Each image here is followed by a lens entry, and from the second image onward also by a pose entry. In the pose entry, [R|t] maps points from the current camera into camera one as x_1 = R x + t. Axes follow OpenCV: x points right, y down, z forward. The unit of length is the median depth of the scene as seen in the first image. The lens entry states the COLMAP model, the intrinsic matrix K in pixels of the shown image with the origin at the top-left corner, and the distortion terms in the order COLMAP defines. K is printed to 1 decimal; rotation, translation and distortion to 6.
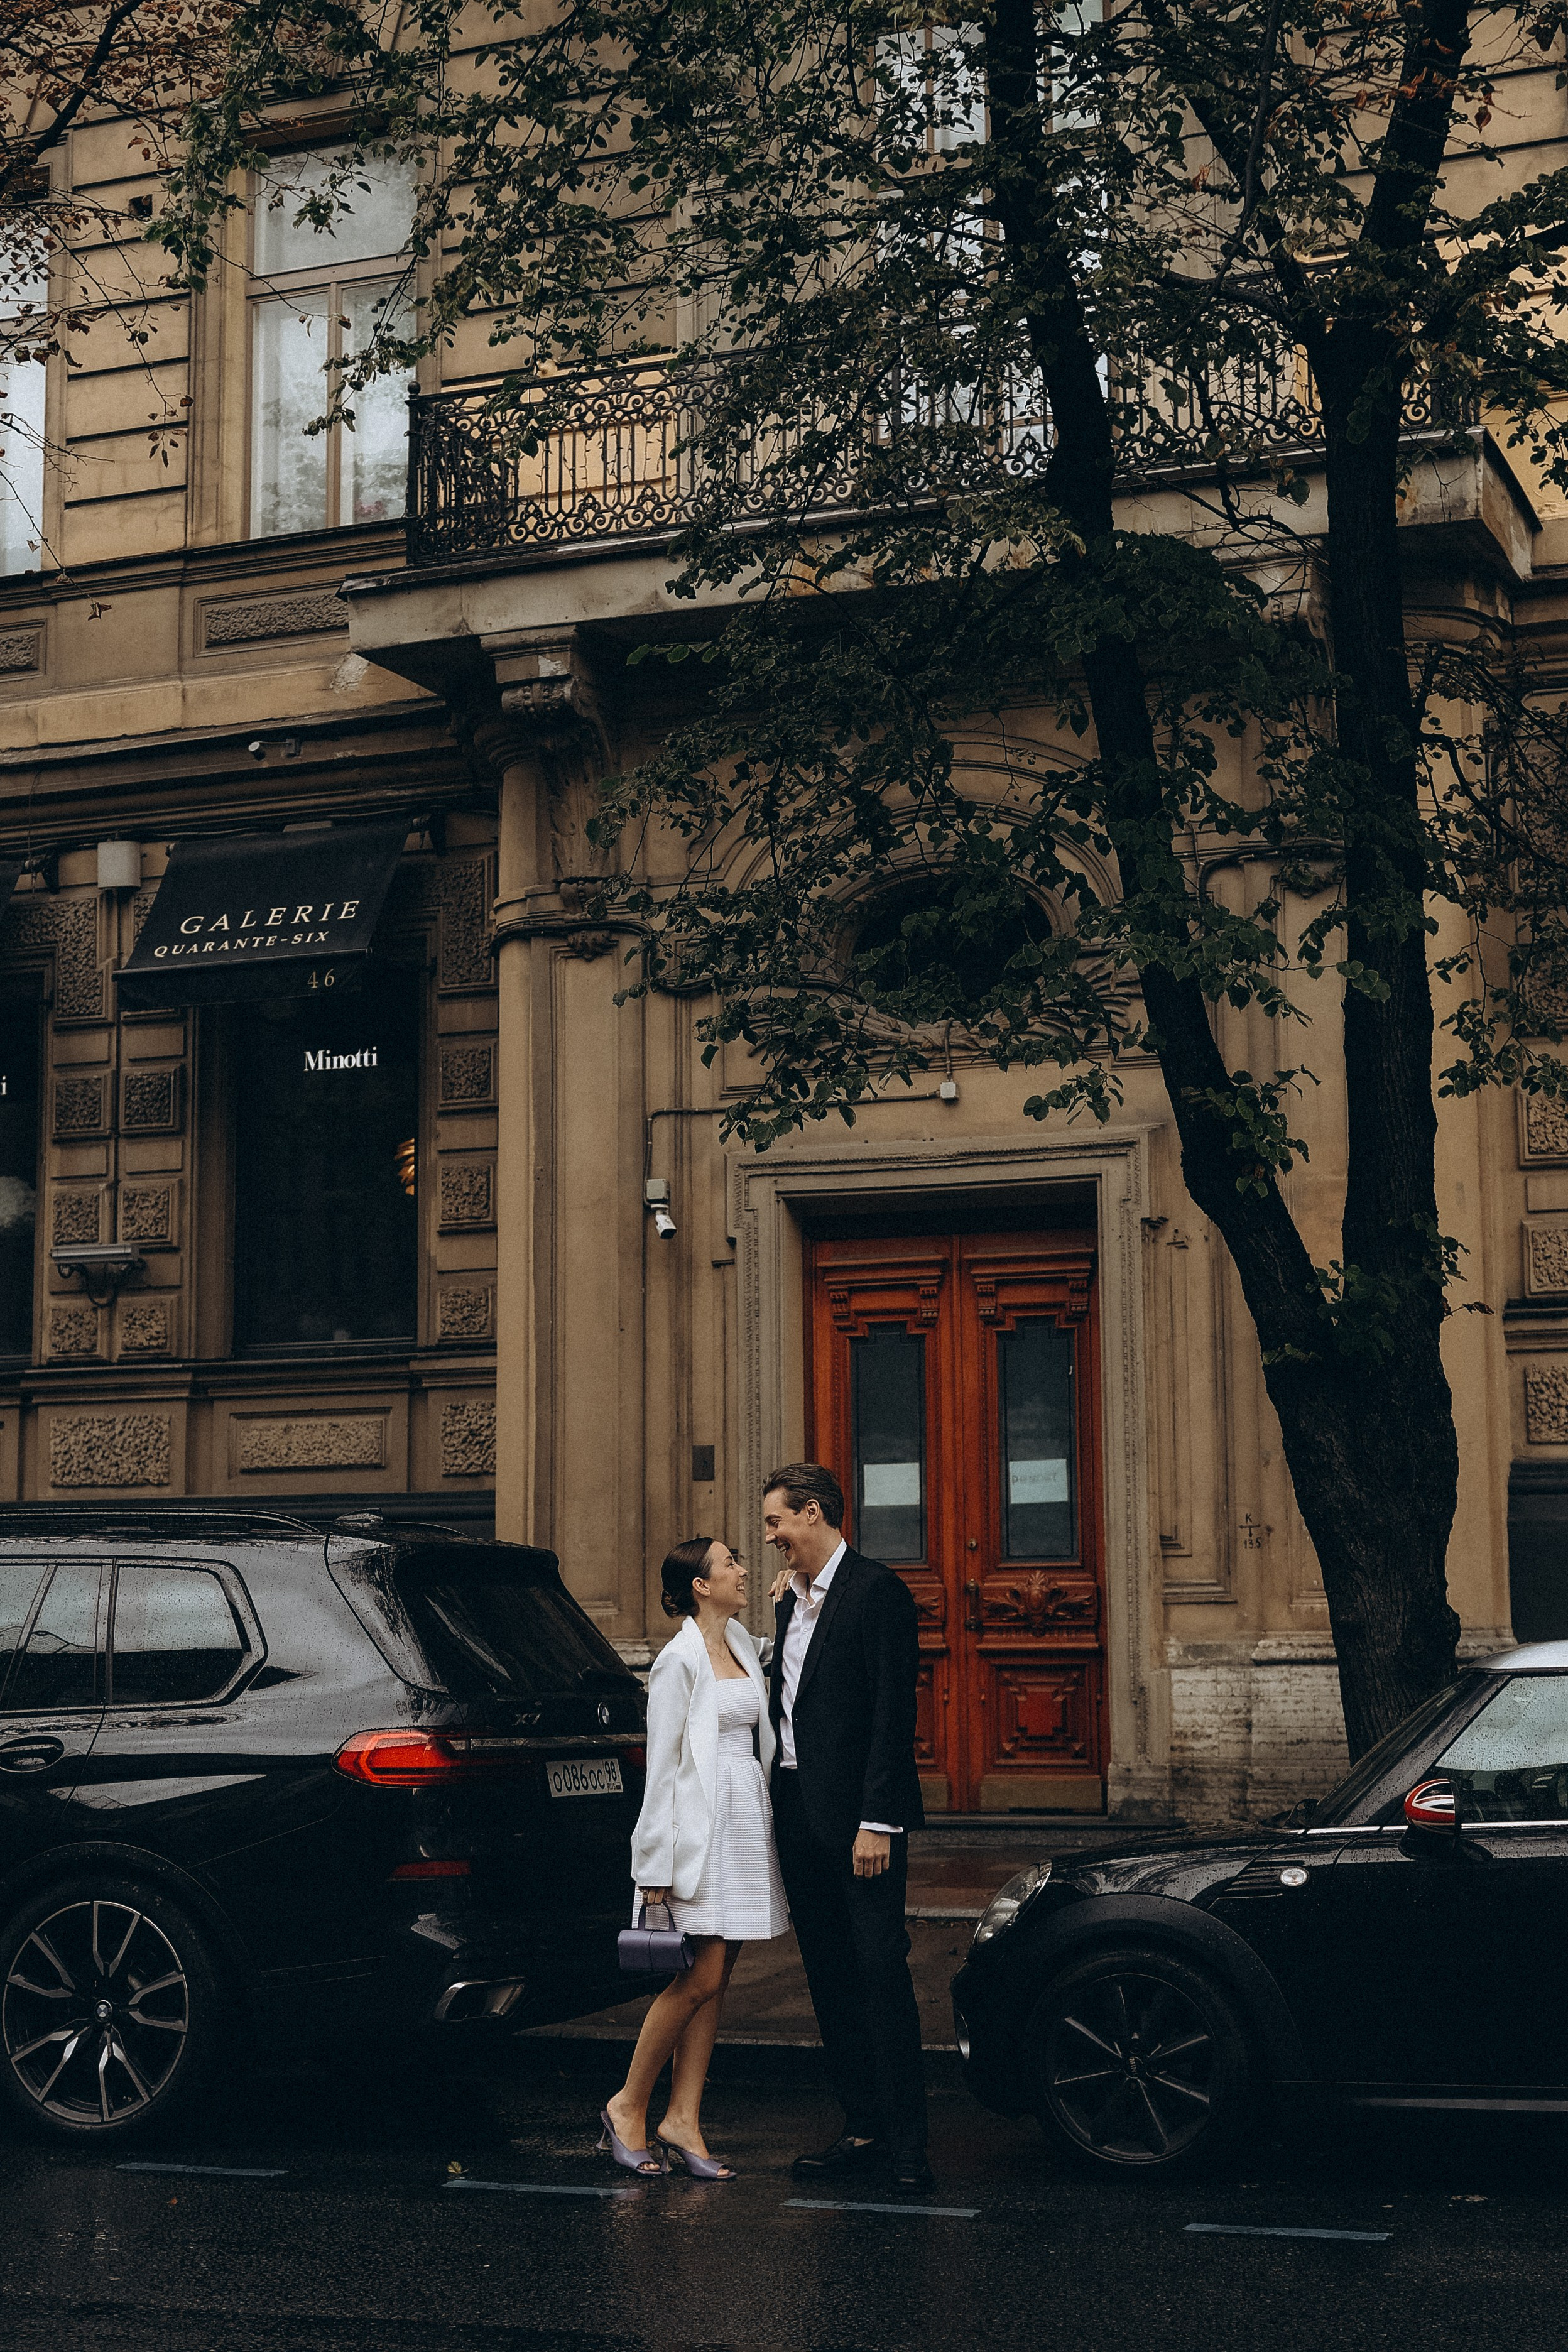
lens RADIAL K [[3584.1, 0, 769.2], [0, 3584.1, 1167.4], [0, 0, 1]] dist [-0.021136, 0.000000]
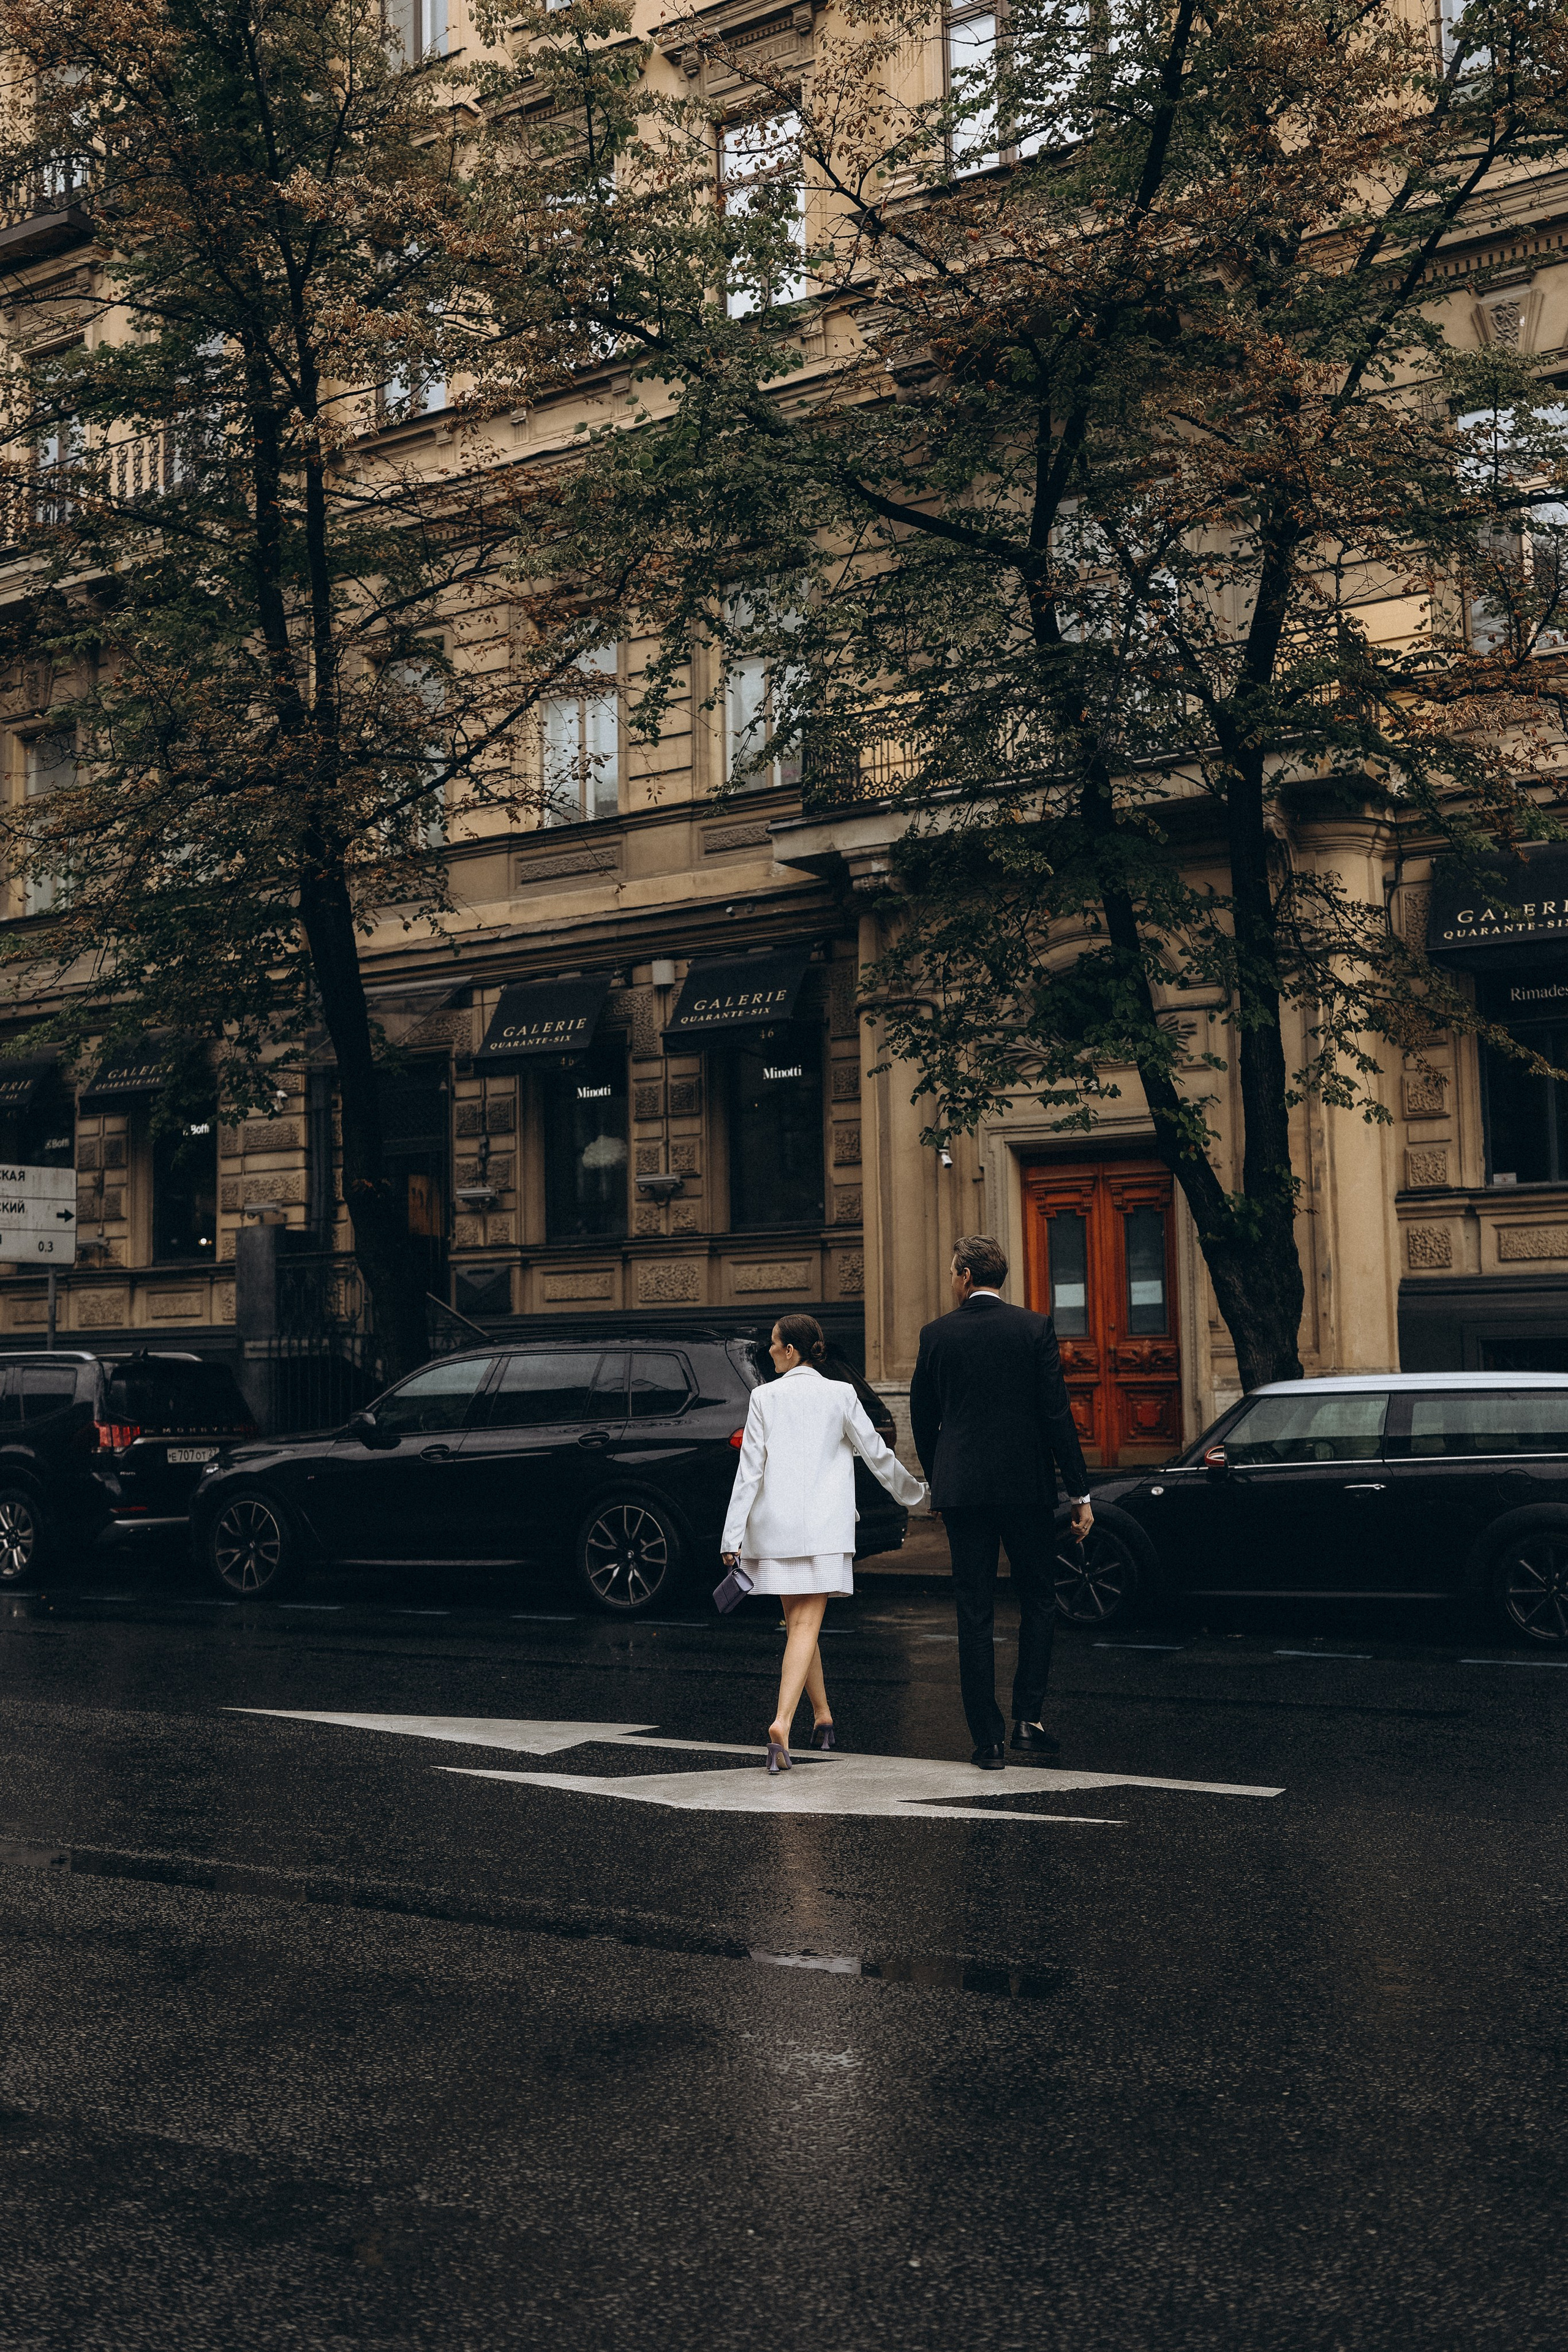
lens RADIAL K [[2238.5, 0, 797.3], [0, 2238.5, 1199.8], [0, 0, 1]] dist [-0.004413, 0.000000]
pose [[0.988709, -0.023450, -0.148000, 0.065449], [0.031536, 0.998121, 0.052526, -0.027102], [0.146491, -0.056601, 0.987591, -0.175053]]
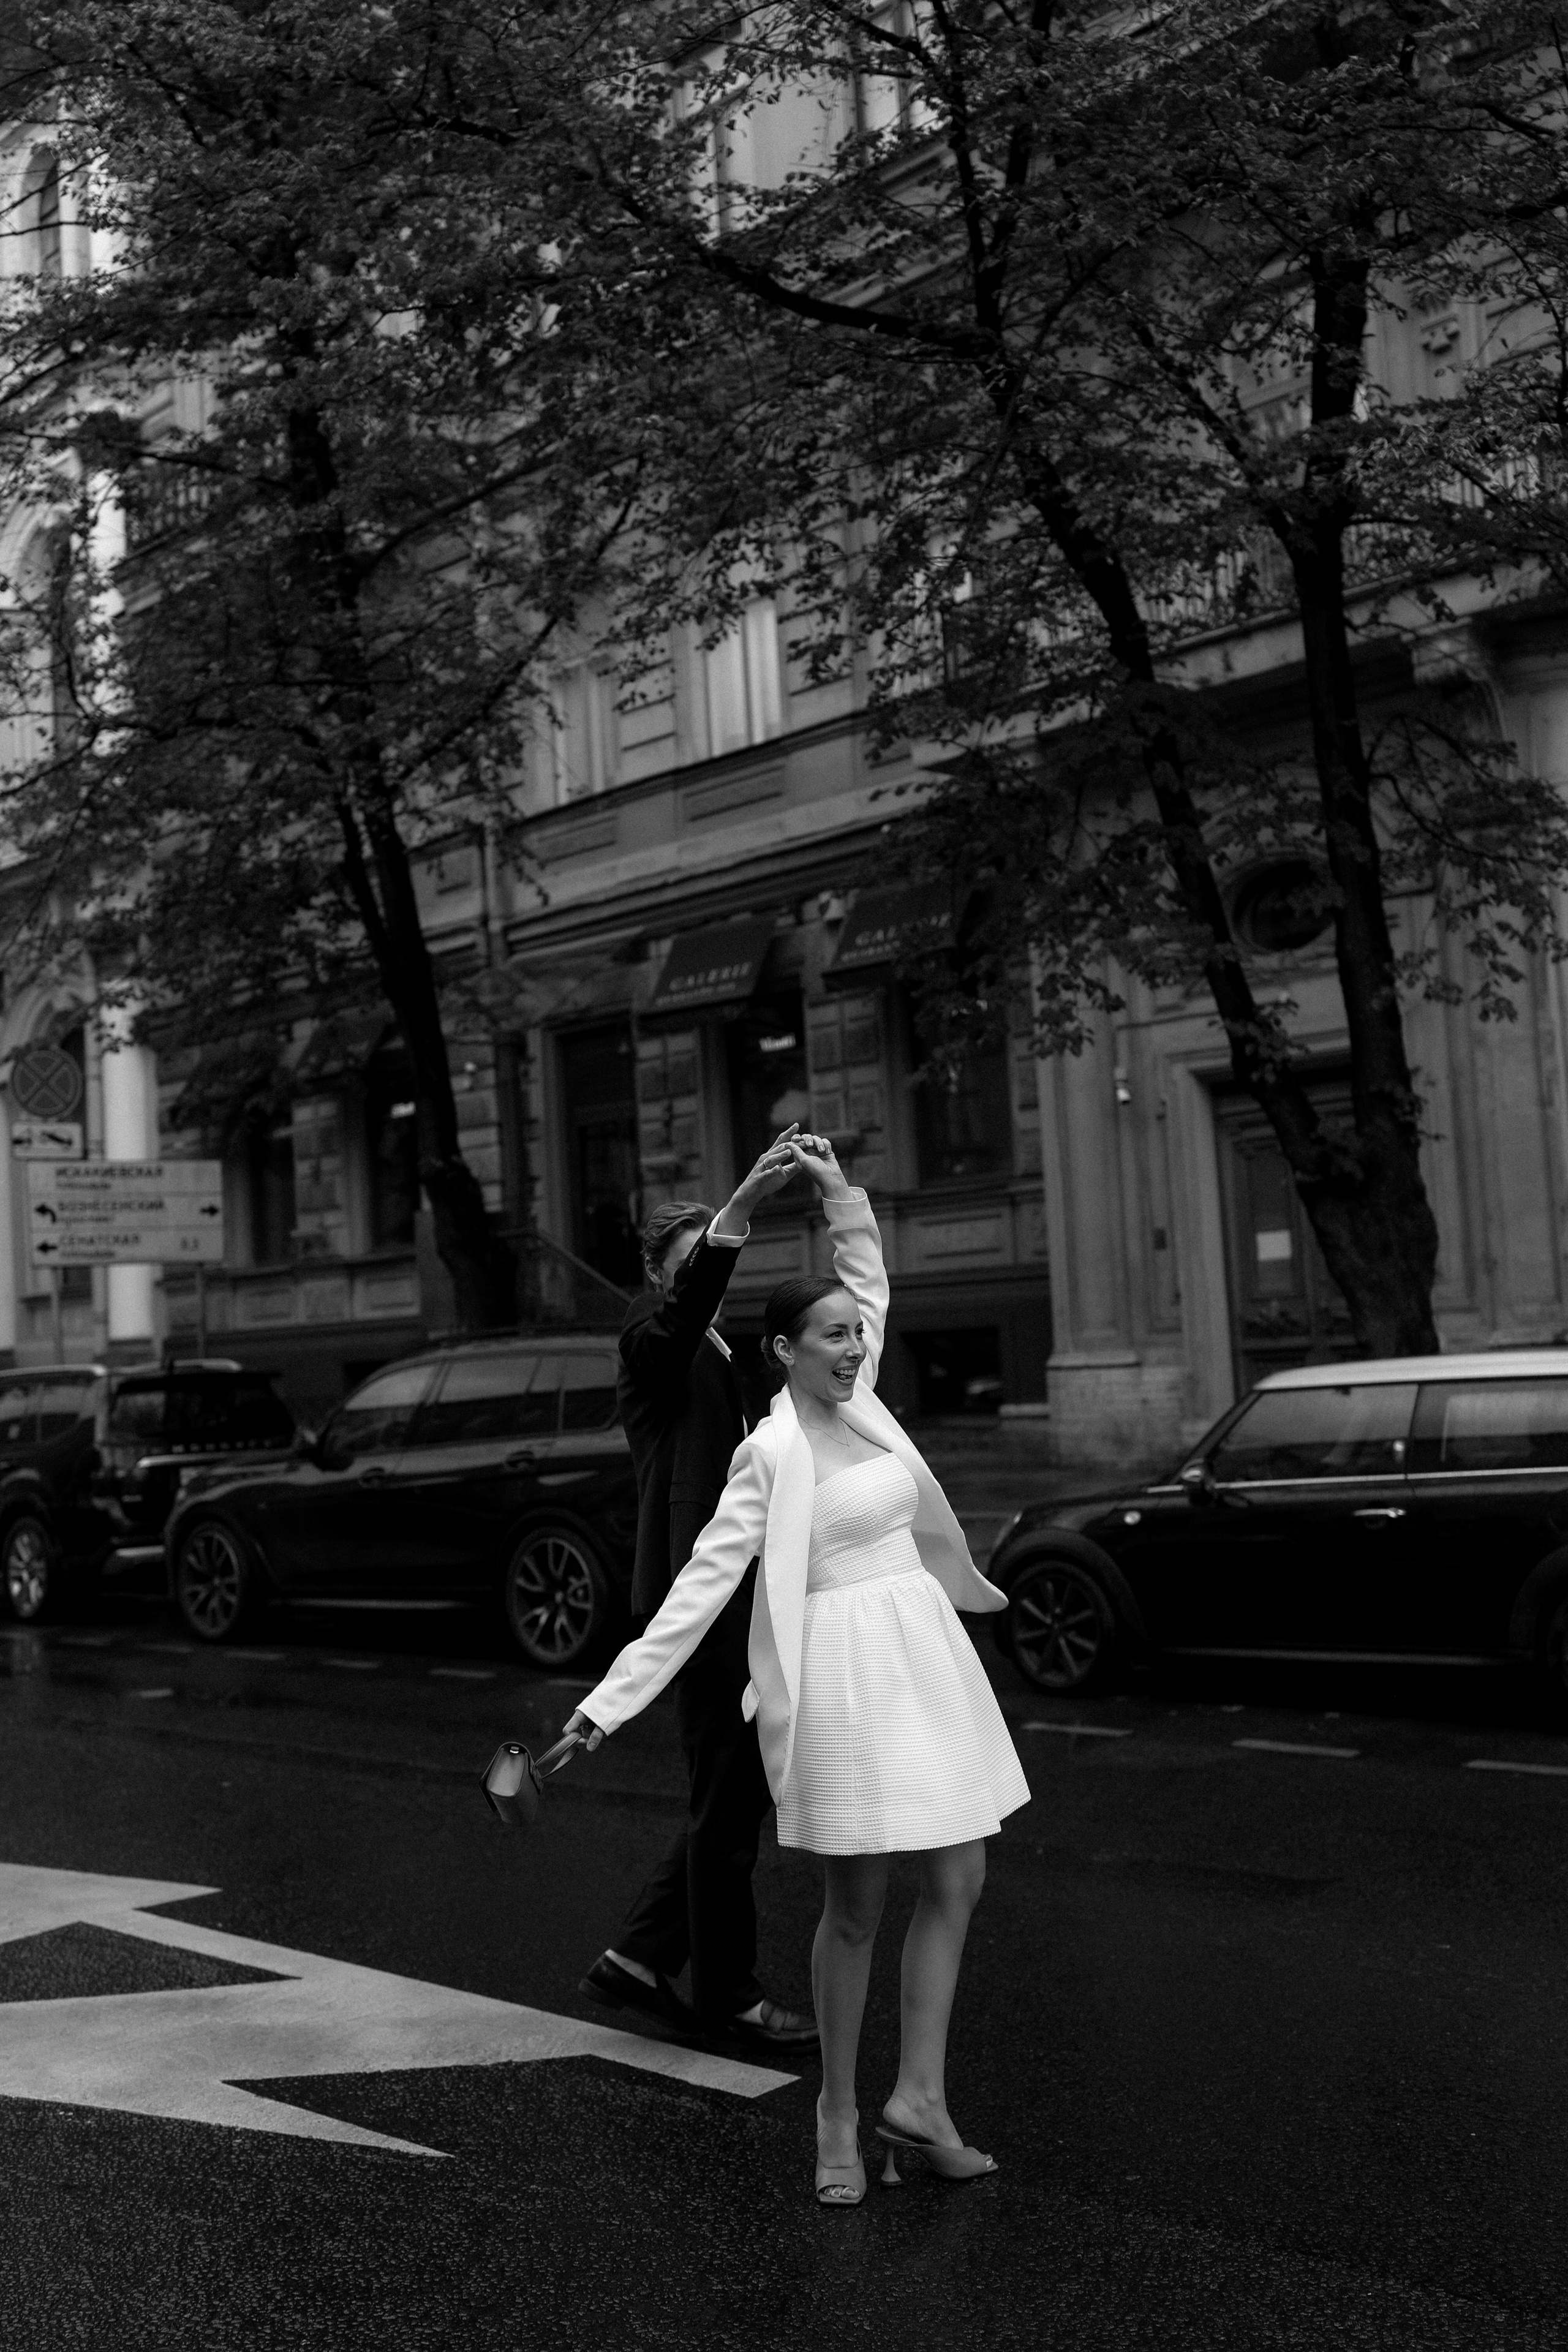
lens RADIAL K [[2238.5, 0, 787.3], [0, 2238.5, 1186.8], [0, 0, 1]] dist [-0.004413, 0.000000]
pose [[0.931031, -0.072710, -0.357624, 0.184216], [0.098774, 0.993581, 0.055136, -0.013853], [0.351320, -0.086658, 0.932237, -0.008585]]
